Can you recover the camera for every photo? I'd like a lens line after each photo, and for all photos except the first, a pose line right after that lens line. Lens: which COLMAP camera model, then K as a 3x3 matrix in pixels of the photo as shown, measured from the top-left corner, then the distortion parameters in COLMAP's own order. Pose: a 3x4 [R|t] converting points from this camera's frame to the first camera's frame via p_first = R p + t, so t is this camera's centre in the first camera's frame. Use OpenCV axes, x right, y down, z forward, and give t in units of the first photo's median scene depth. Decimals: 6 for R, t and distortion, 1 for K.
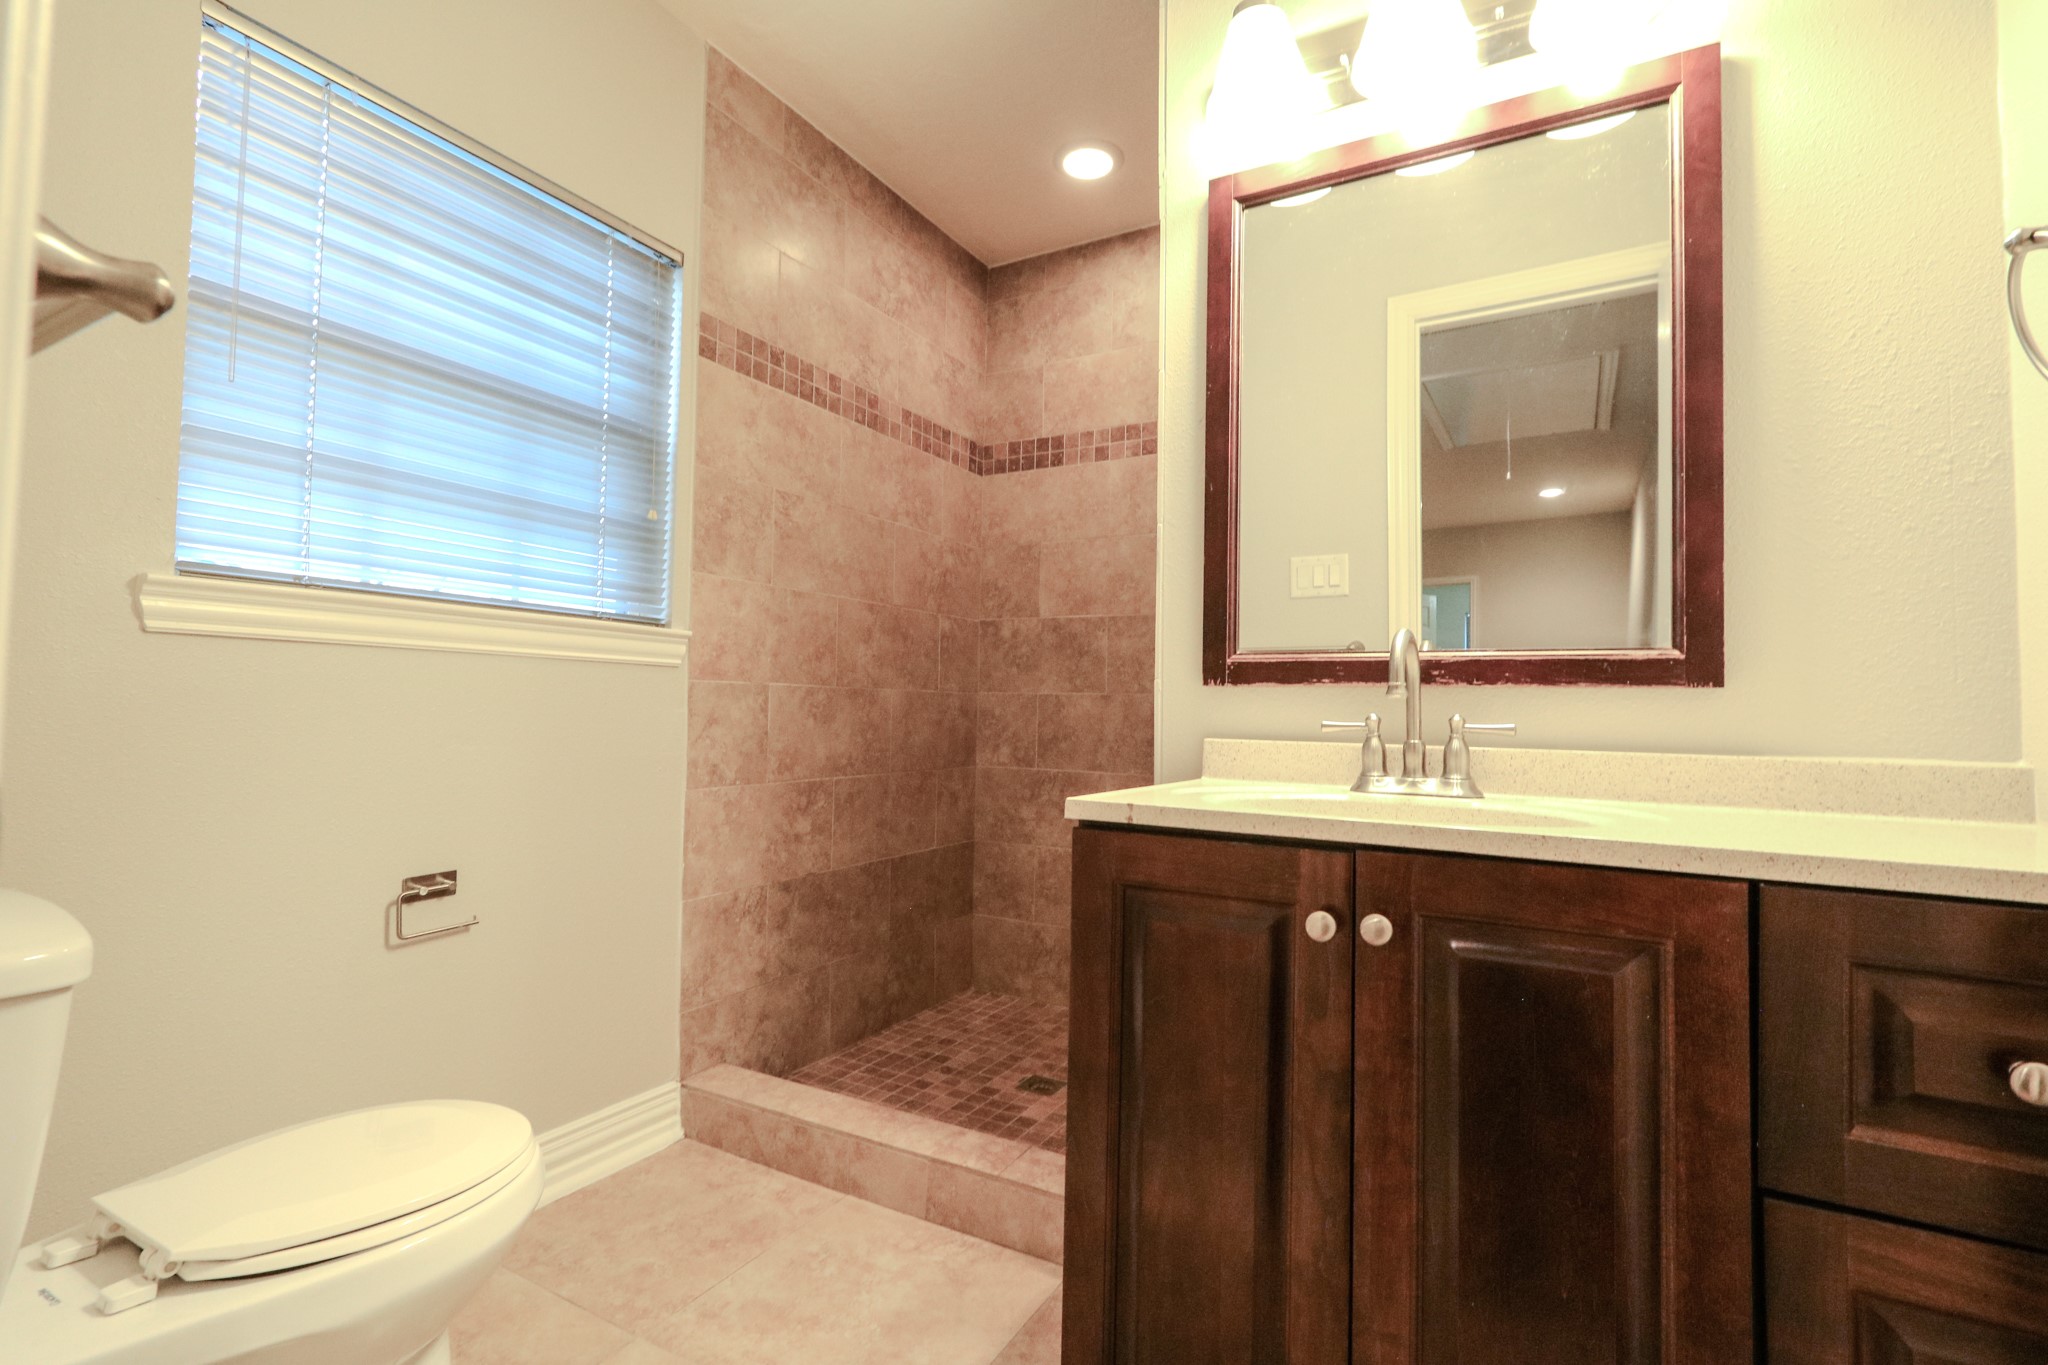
lens RADIAL K [[940.6, 0, 1031.9], [0, 940.6, 673.1], [0, 0, 1]] dist [0.009701, -0.007163]
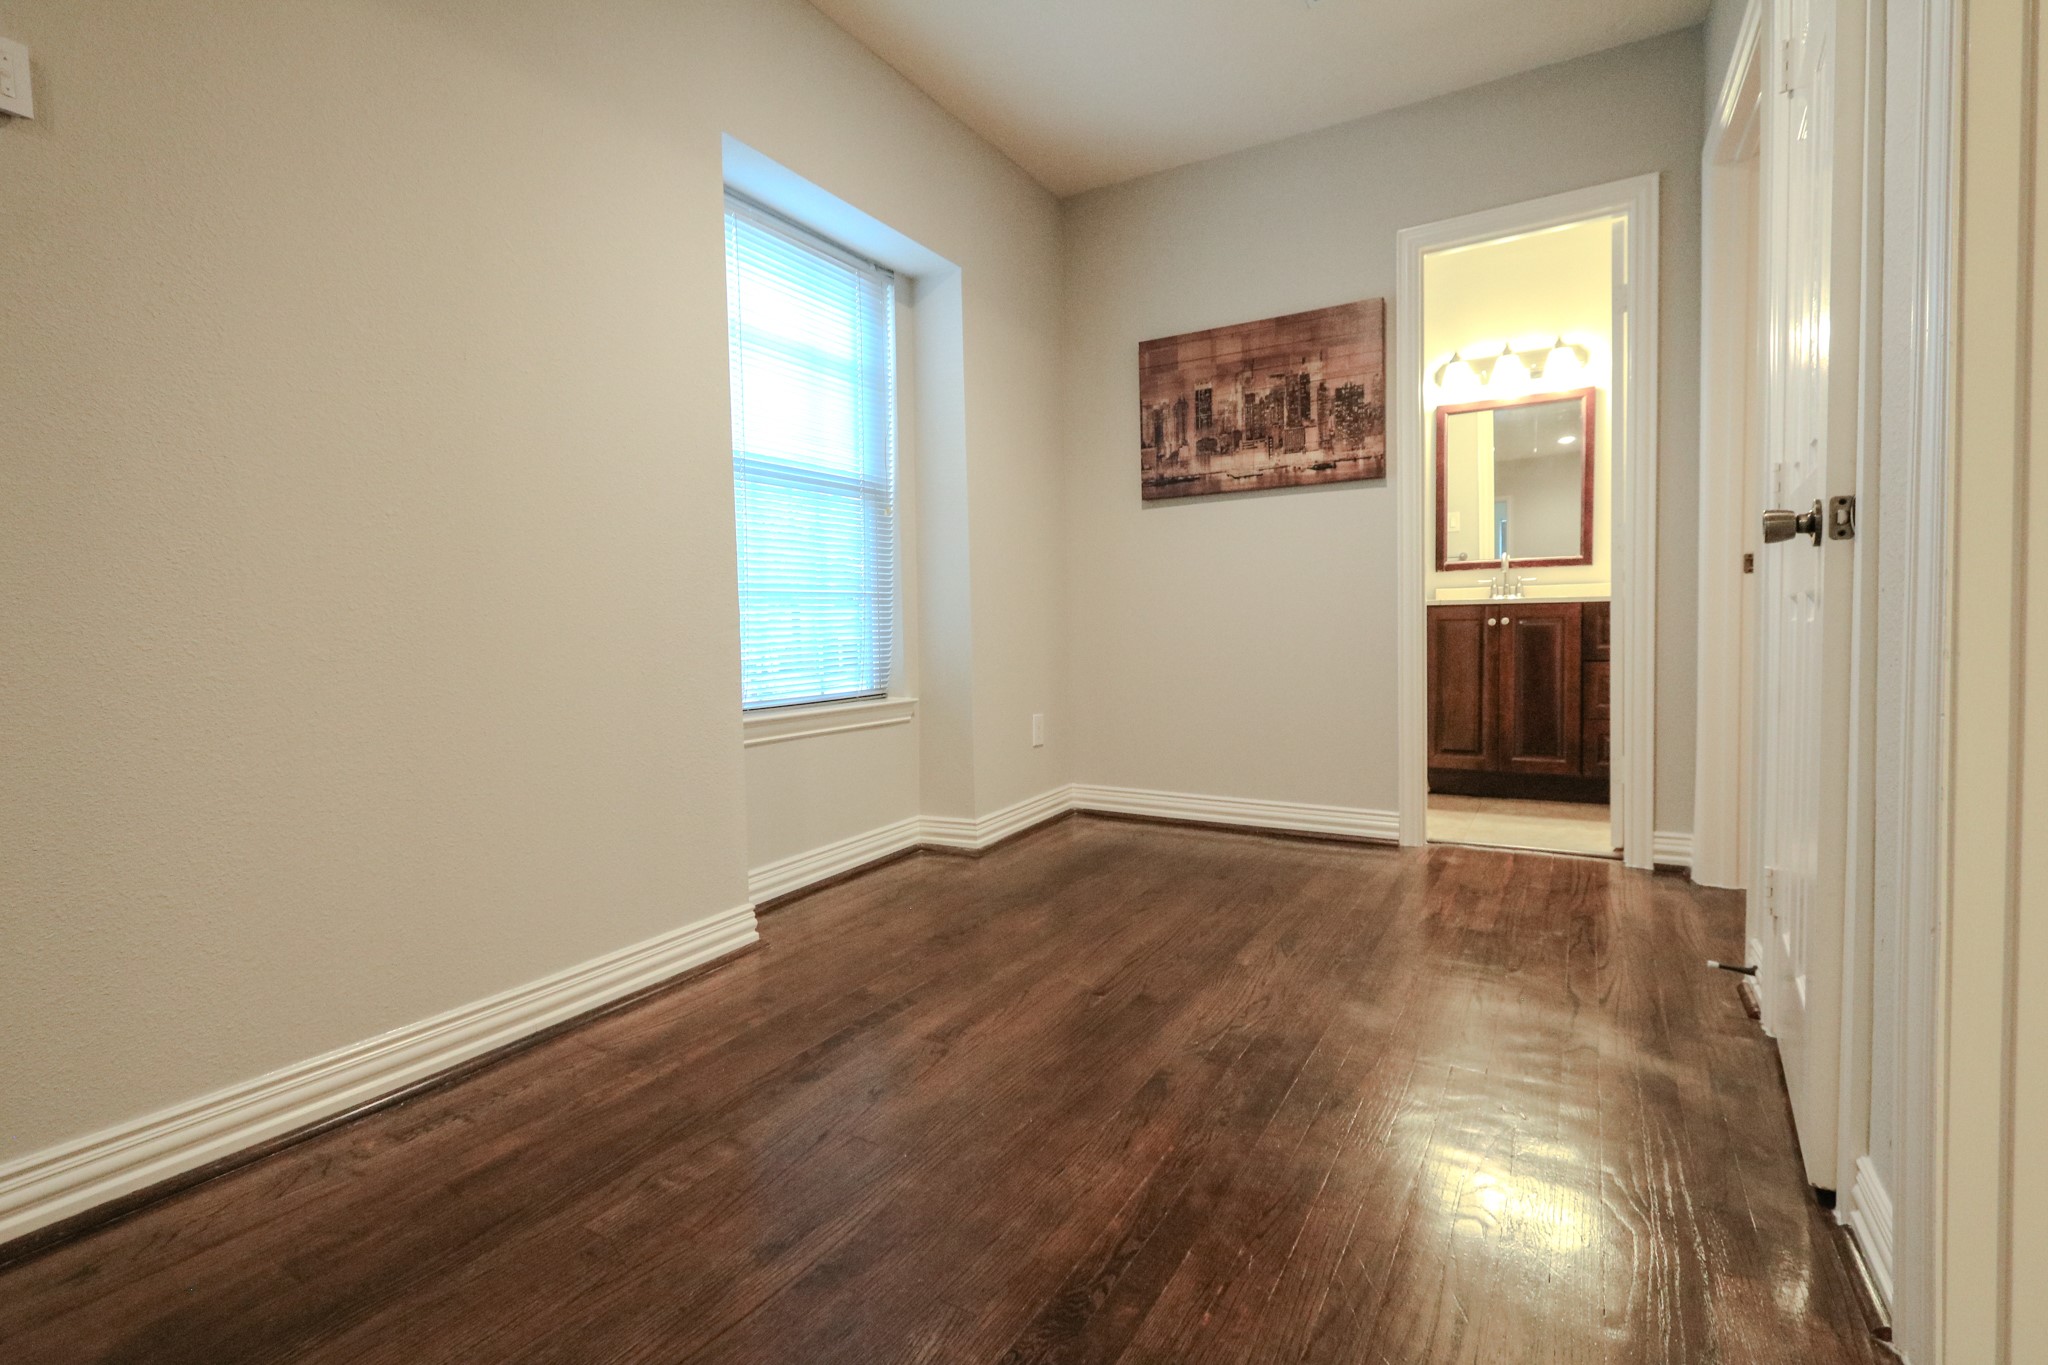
lens RADIAL K [[940.6, 0, 1031.9], [0, 940.6, 673.1], [0, 0, 1]] dist [0.009701, -0.007163]
pose [[0.999143, -0.034339, -0.023092, -1.317634], [0.036325, 0.995105, 0.091904, 0.012949], [0.019823, -0.092665, 0.995500, -2.607673]]
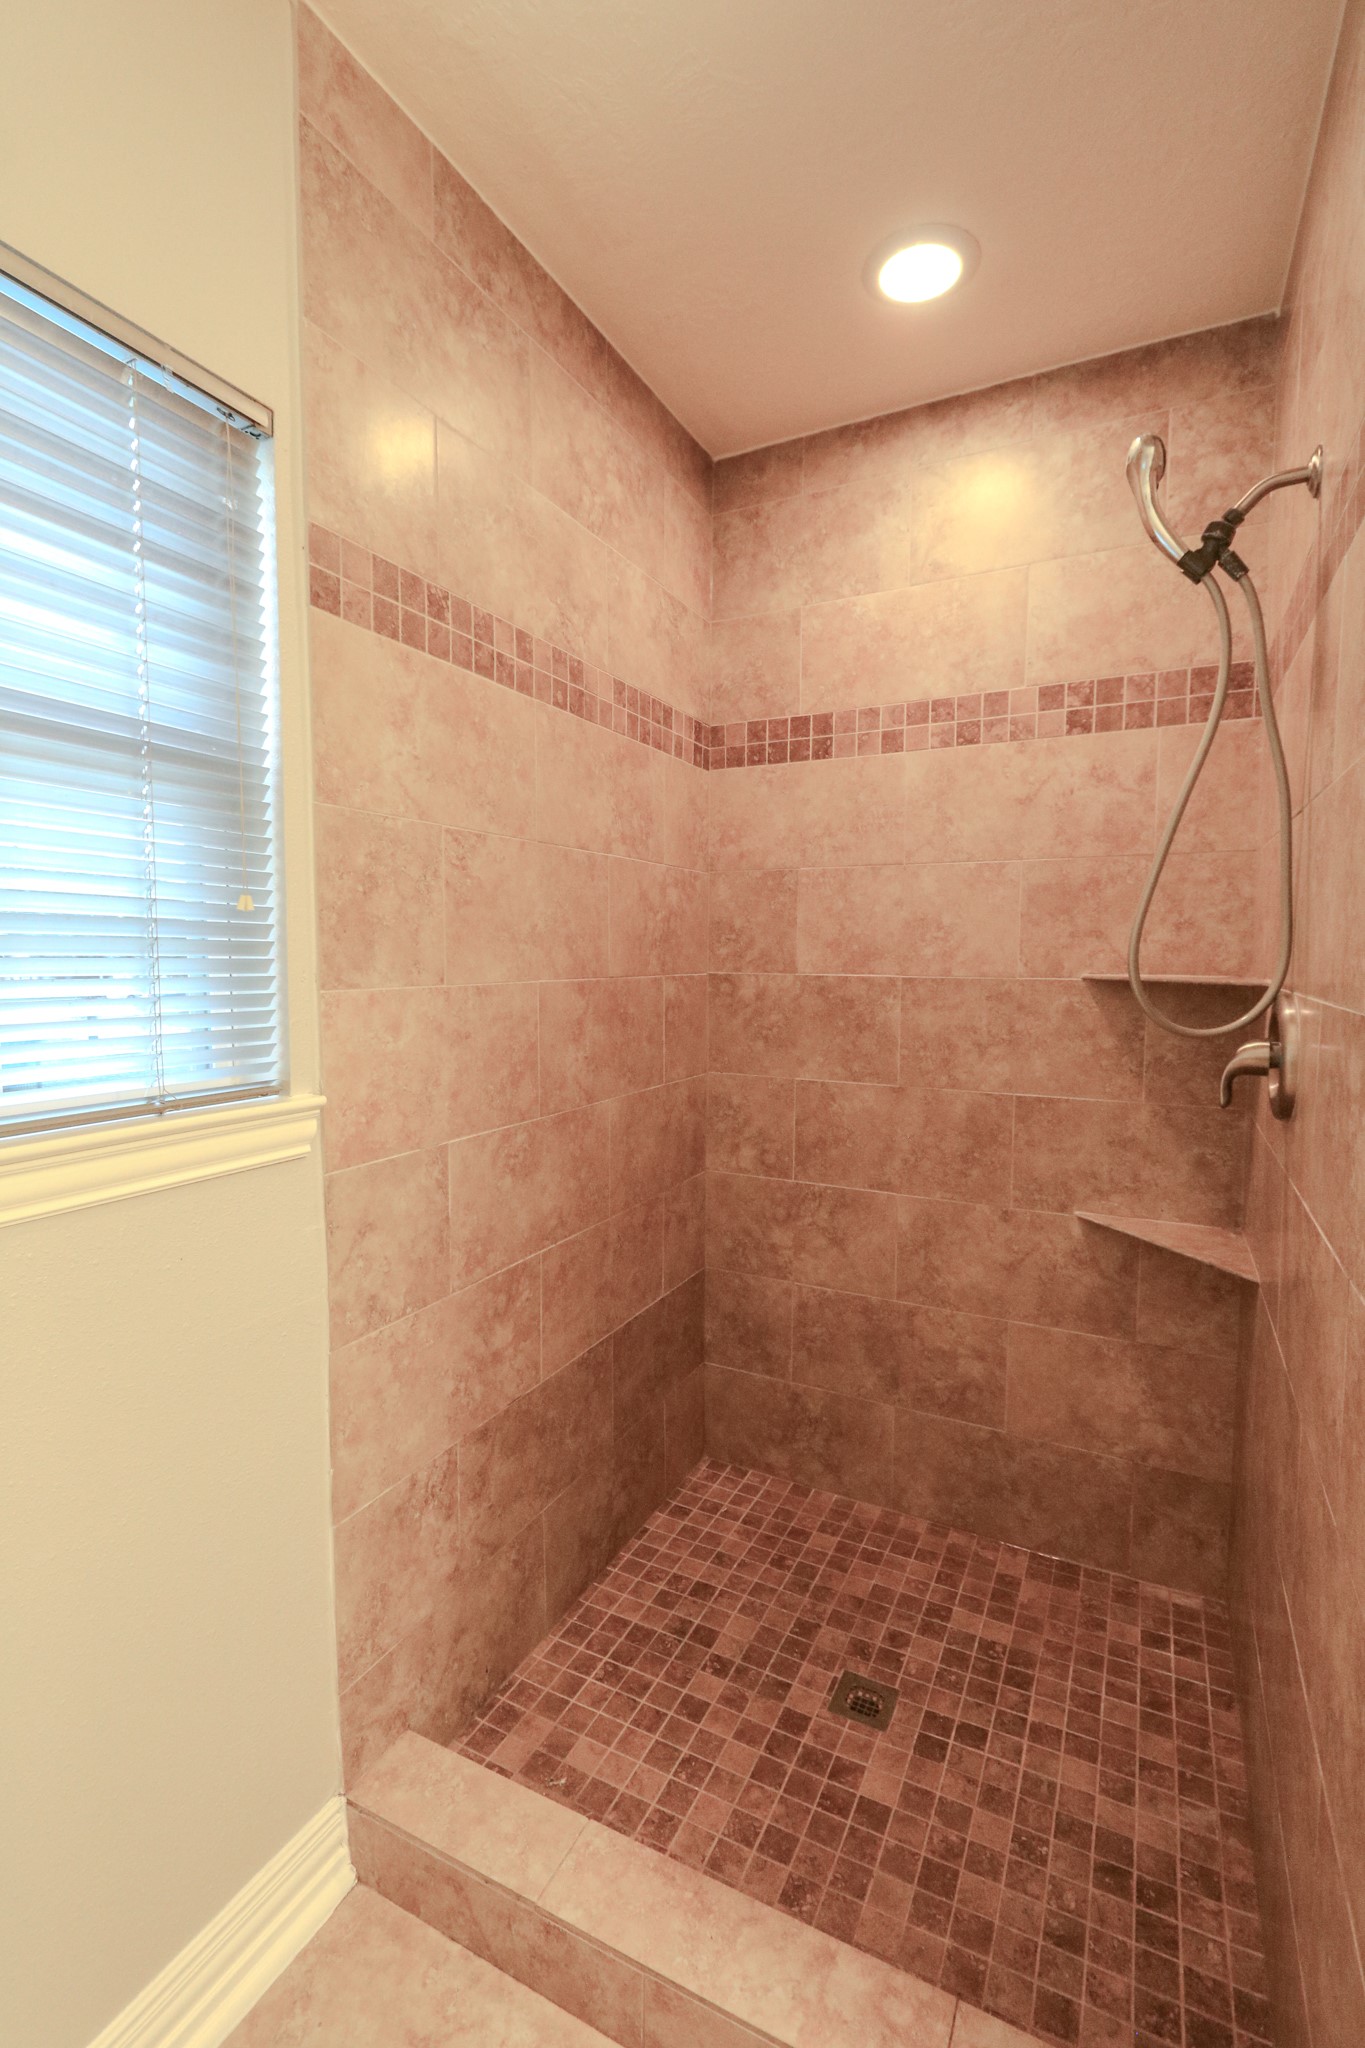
lens RADIAL K [[940.6, 0, 669.1], [0, 940.6, 1023.3], [0, 0, 1]] dist [0.009701, -0.007163]
pose [[0.999490, -0.014863, 0.028253, -0.141765], [0.011553, 0.993425, 0.113905, -0.134190], [-0.029760, -0.113520, 0.993090, 0.361799]]
